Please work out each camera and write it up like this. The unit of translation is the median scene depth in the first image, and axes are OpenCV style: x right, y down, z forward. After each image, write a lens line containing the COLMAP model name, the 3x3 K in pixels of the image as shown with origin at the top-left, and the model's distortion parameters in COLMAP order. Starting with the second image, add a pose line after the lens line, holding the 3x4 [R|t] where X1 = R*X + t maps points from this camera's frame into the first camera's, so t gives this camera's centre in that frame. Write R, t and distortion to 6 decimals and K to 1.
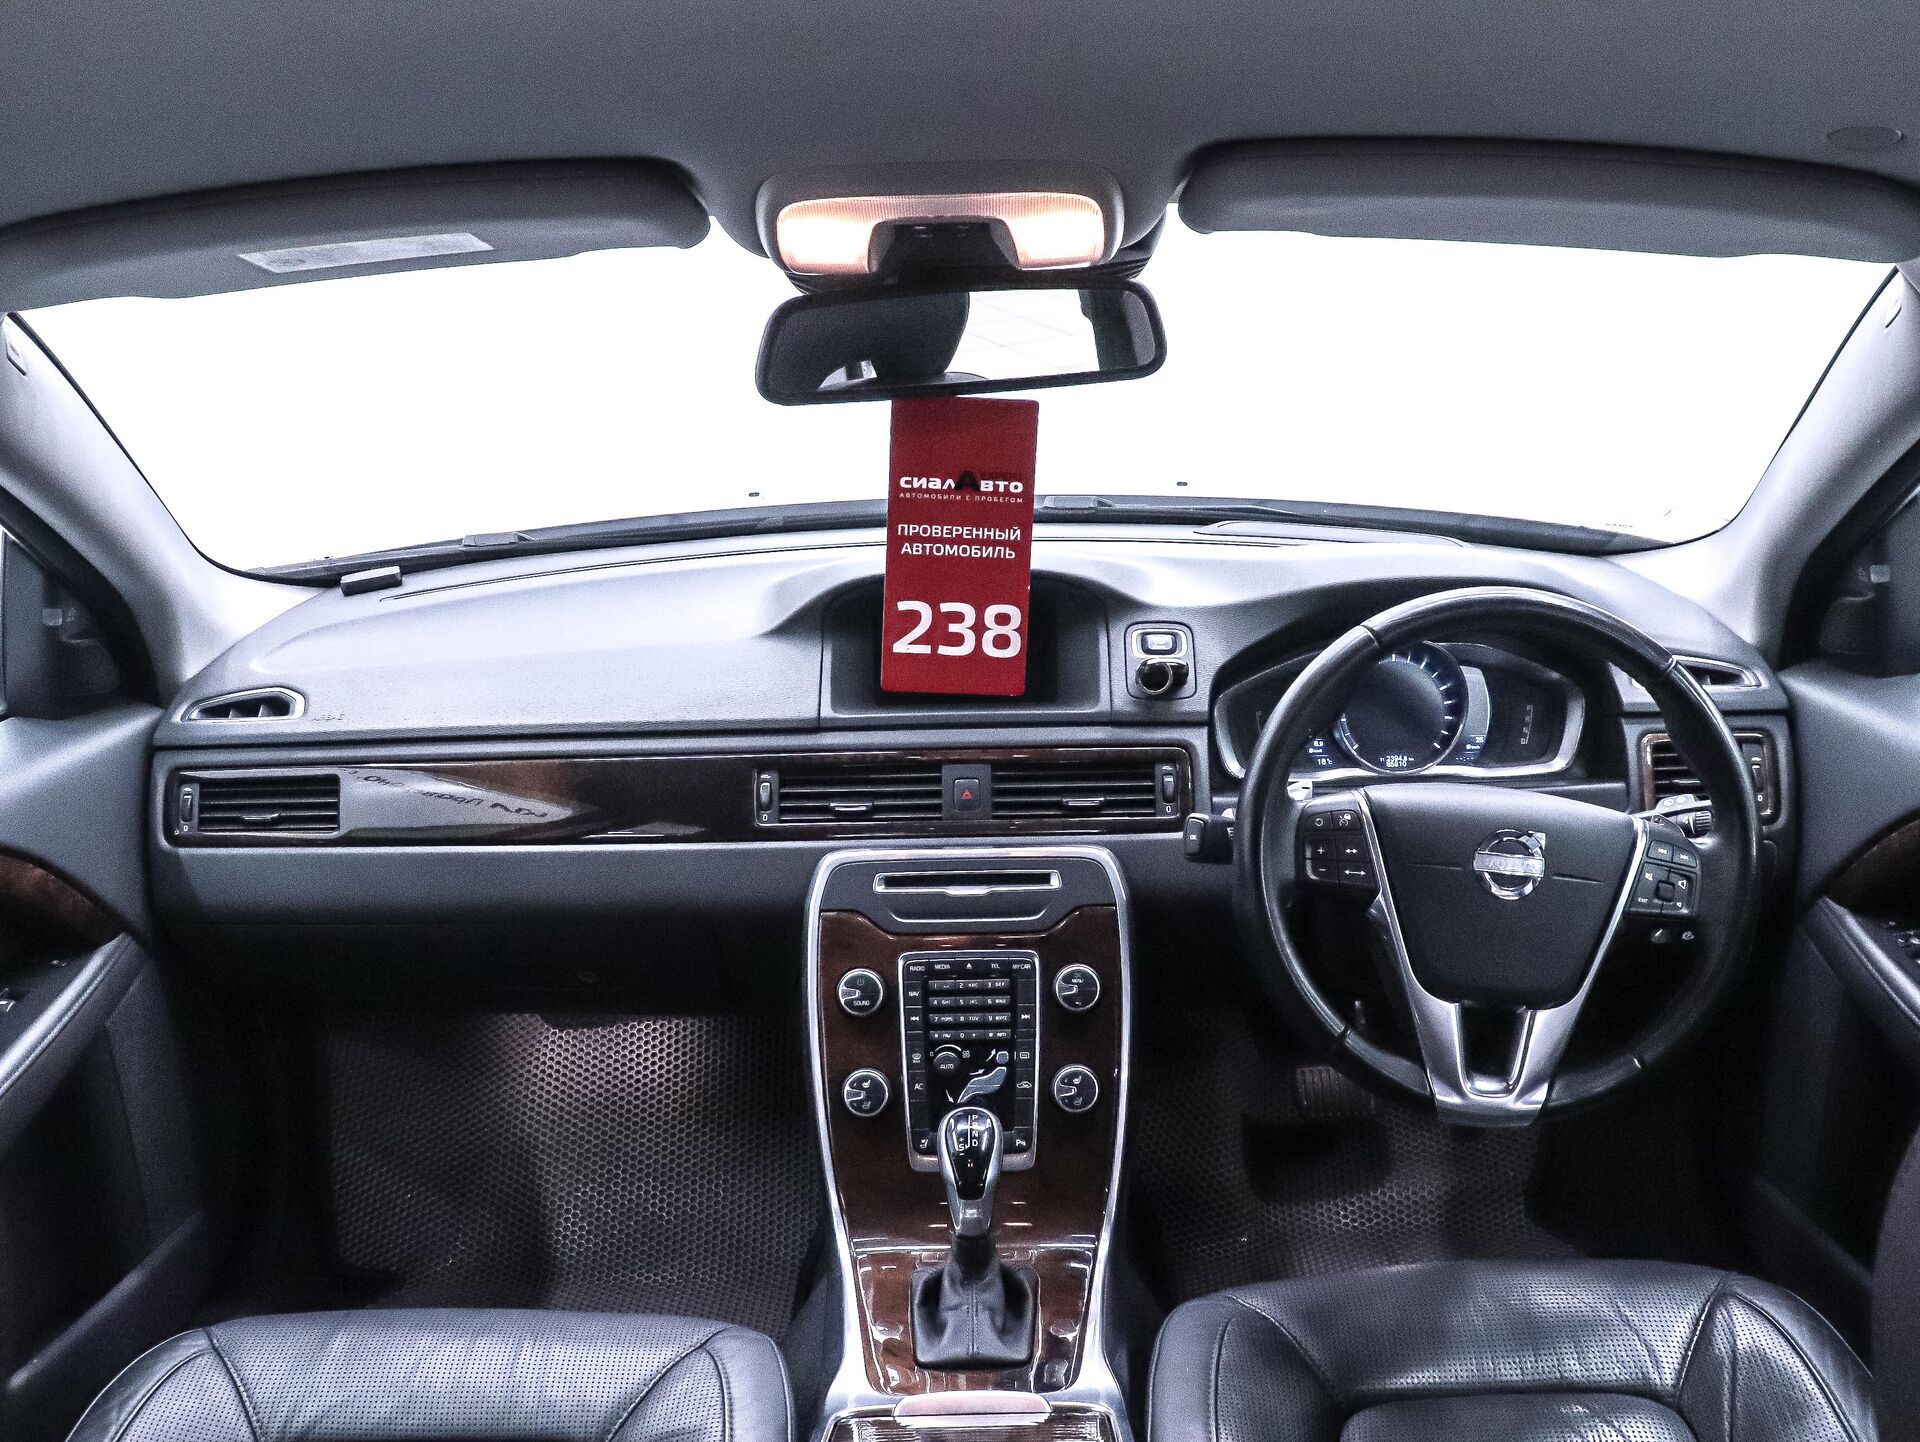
lens RADIAL K [[1811.8, 0, 984.2], [0, 1811.8, 722.6], [0, 0, 1]] dist [-0.108877, 0.000000]
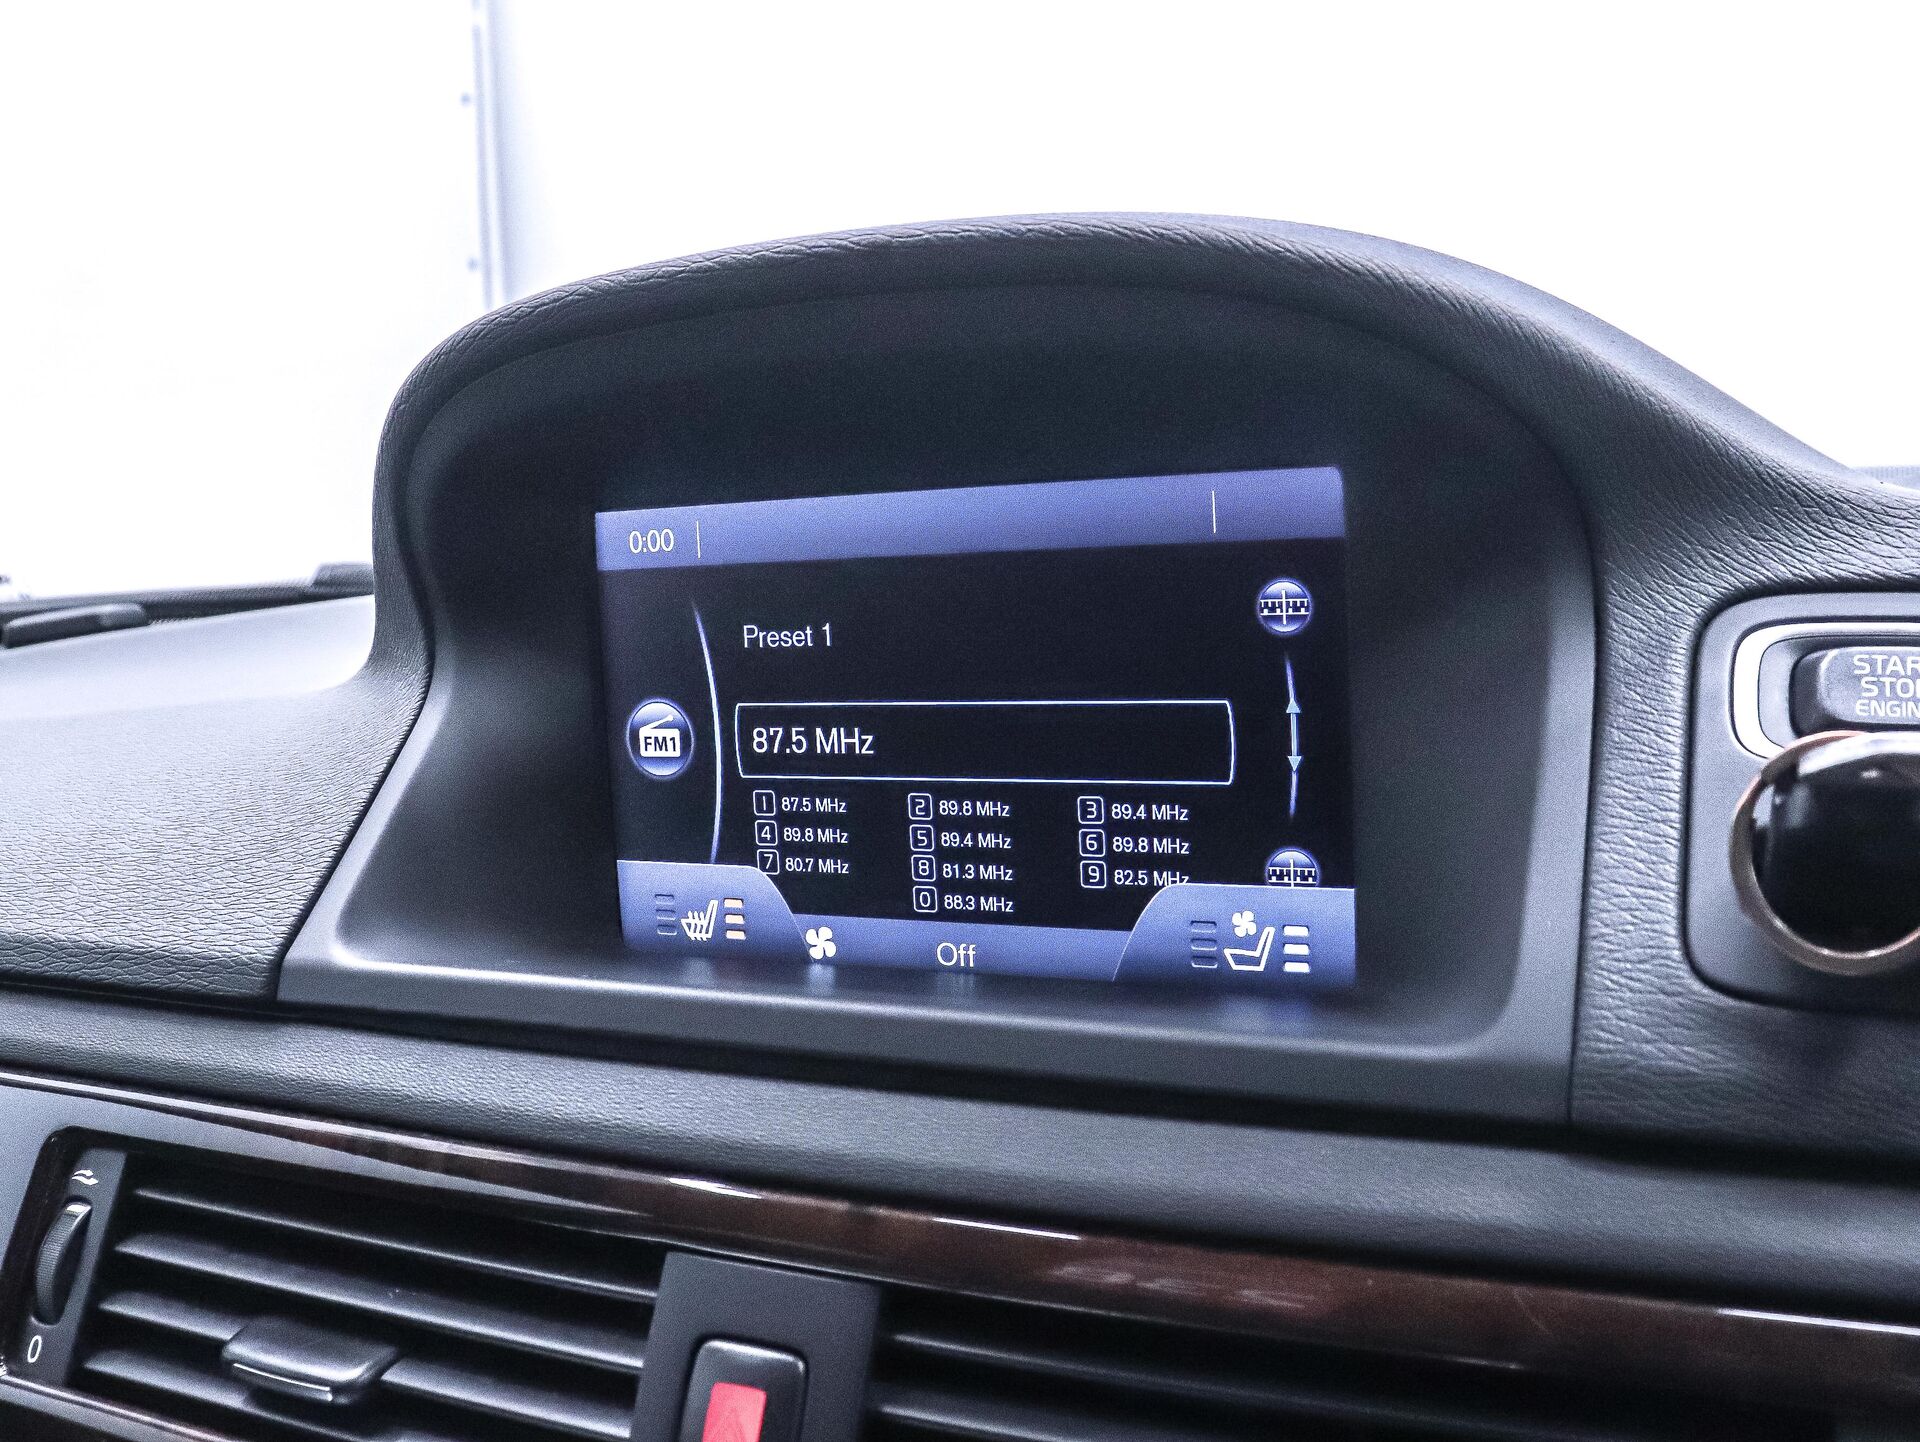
lens RADIAL K [[1811.8, 0, 945.4], [0, 1811.8, 702.5], [0, 0, 1]] dist [-0.108877, 0.000000]
pose [[0.899749, 0.014718, -0.436160, 0.092379], [-0.095468, 0.981862, -0.163808, -0.006572], [0.425838, 0.189025, 0.884834, 0.853932]]
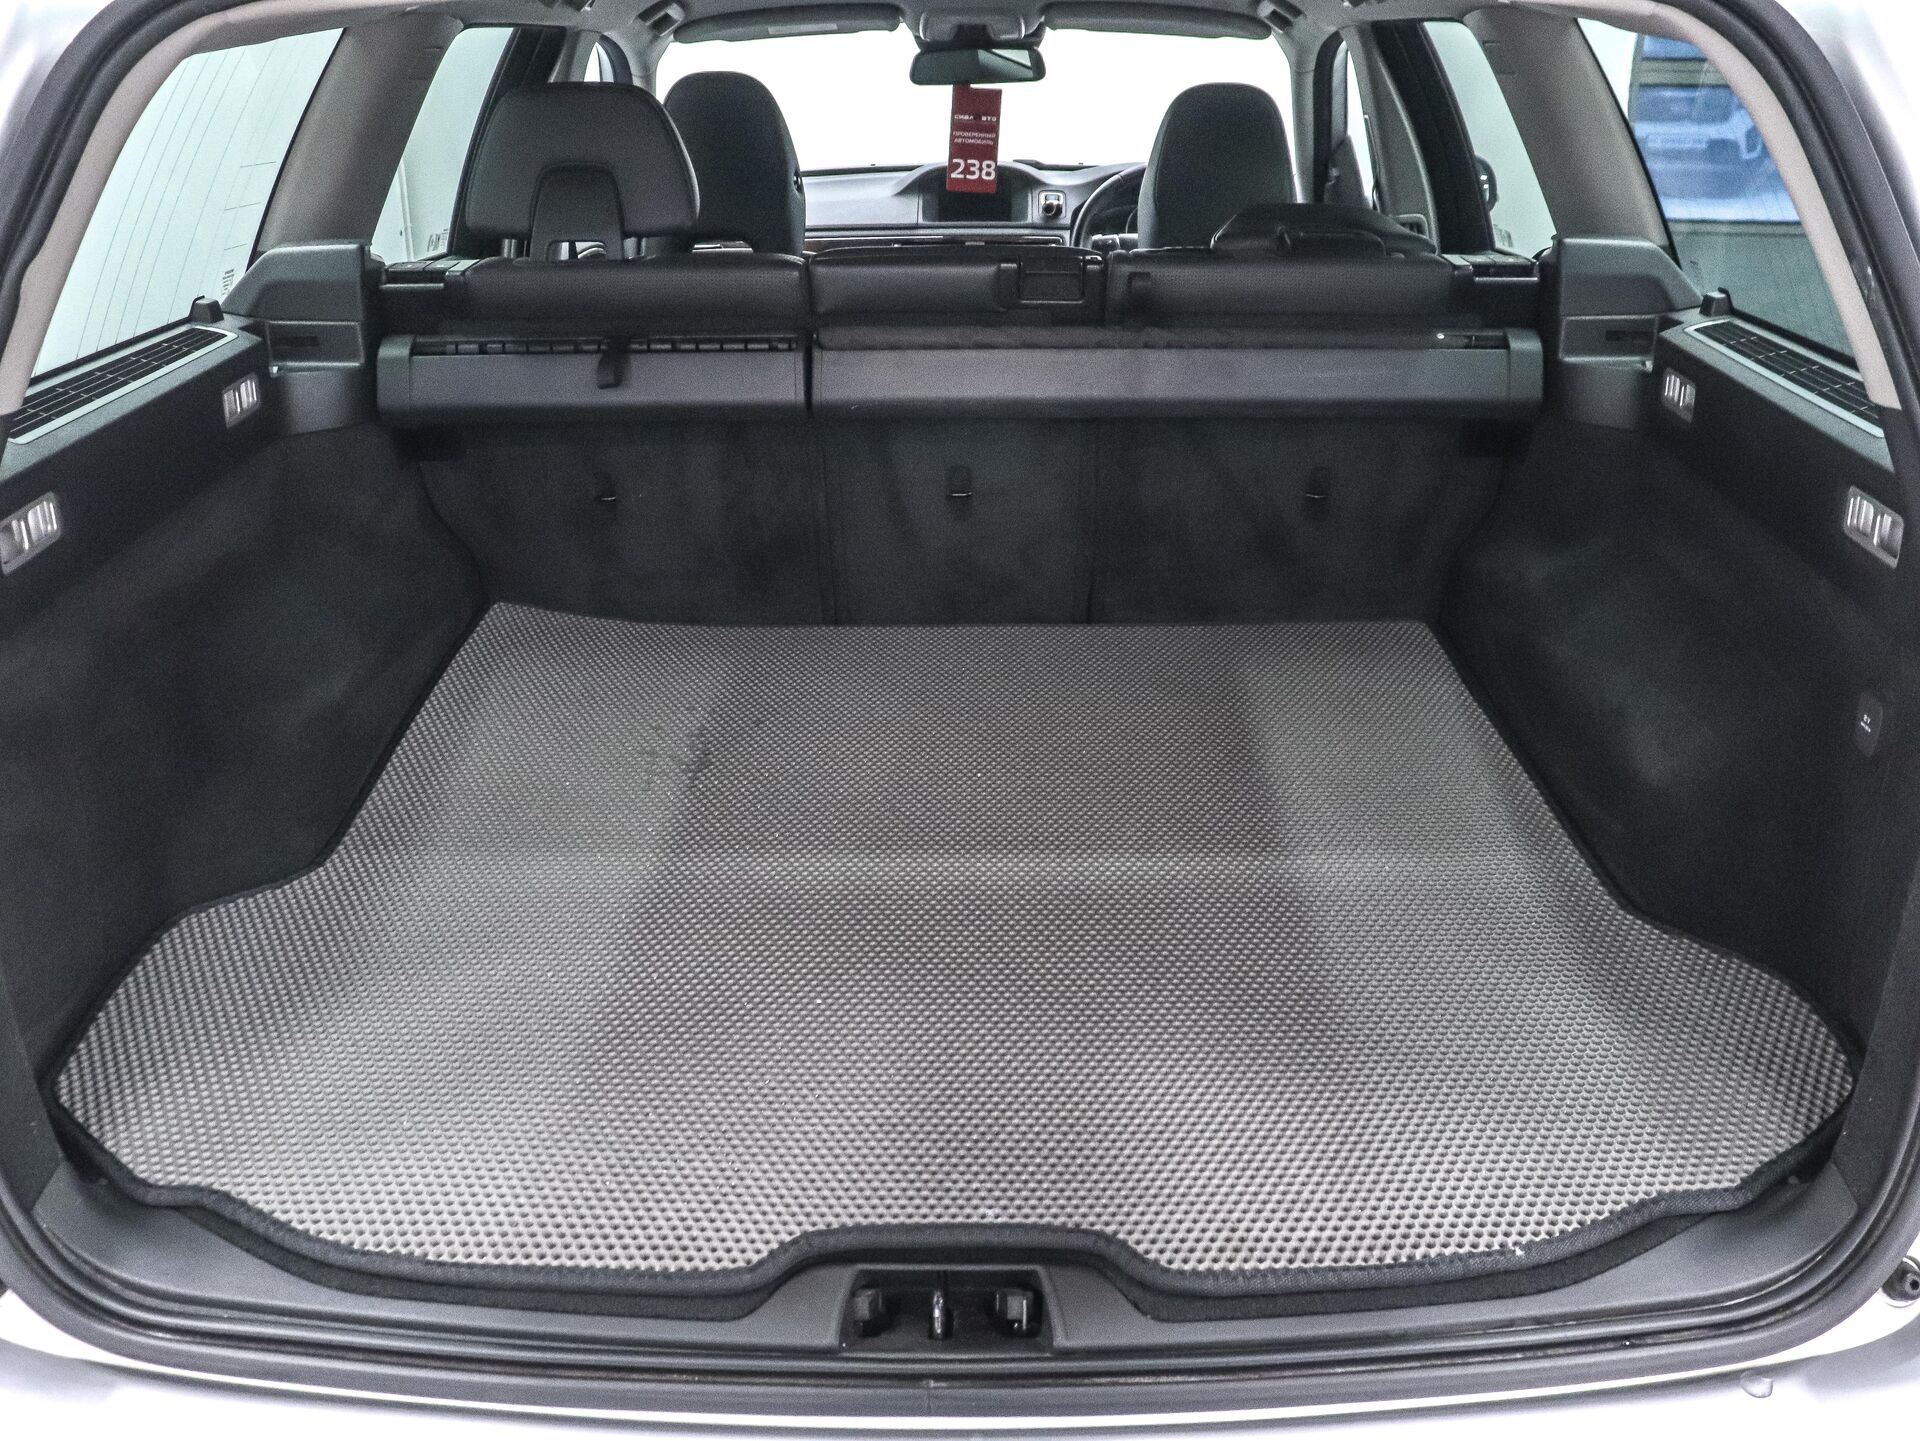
lens RADIAL K [[1811.8, 0, 966.9], [0, 1811.8, 715.2], [0, 0, 1]] dist [-0.108877, 0.000000]
pose [[0.999693, 0.021738, -0.011896, 0.024541], [-0.020740, 0.996704, 0.078426, 0.508745], [0.013562, -0.078155, 0.996849, -1.648249]]
